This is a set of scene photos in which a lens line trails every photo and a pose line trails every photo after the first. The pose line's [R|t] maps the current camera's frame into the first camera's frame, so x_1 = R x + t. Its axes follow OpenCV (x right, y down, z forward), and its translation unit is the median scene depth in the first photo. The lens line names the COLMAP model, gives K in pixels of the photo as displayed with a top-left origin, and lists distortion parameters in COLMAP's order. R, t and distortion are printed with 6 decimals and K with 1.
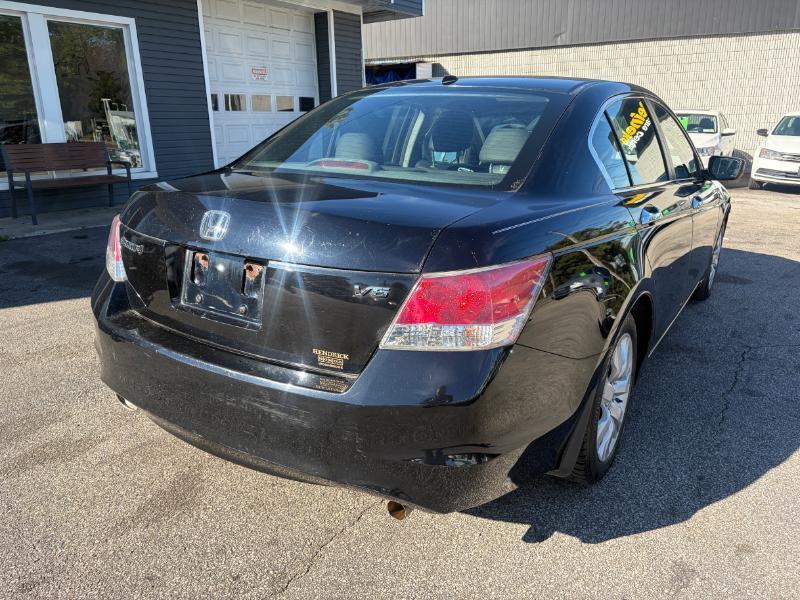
lens RADIAL K [[589.8, 0, 375.1], [0, 589.8, 300.0], [0, 0, 1]] dist [0.041625, -0.041316]
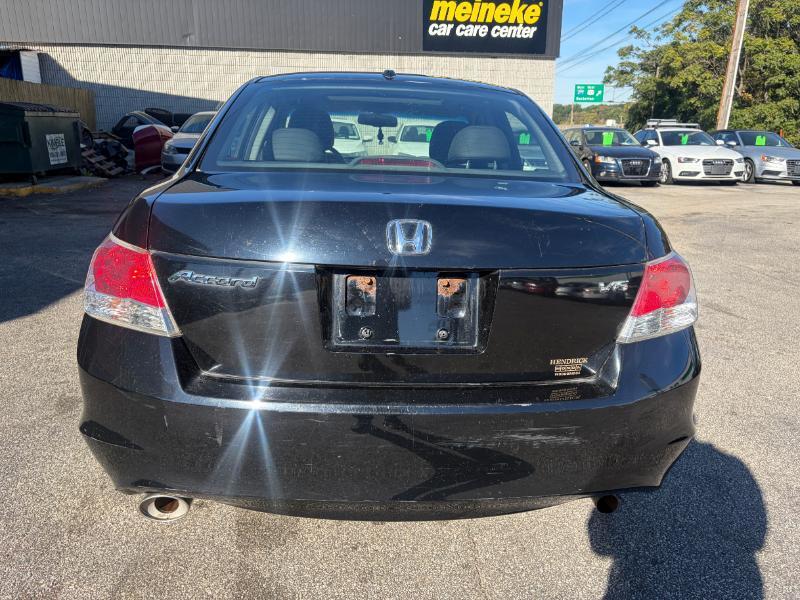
lens RADIAL K [[589.8, 0, 391.2], [0, 589.8, 316.7], [0, 0, 1]] dist [0.041625, -0.041316]
pose [[0.812305, -0.158121, 0.561389, -0.332101], [0.147681, 0.986943, 0.064296, -0.032616], [-0.564226, 0.030678, 0.825050, 0.155551]]
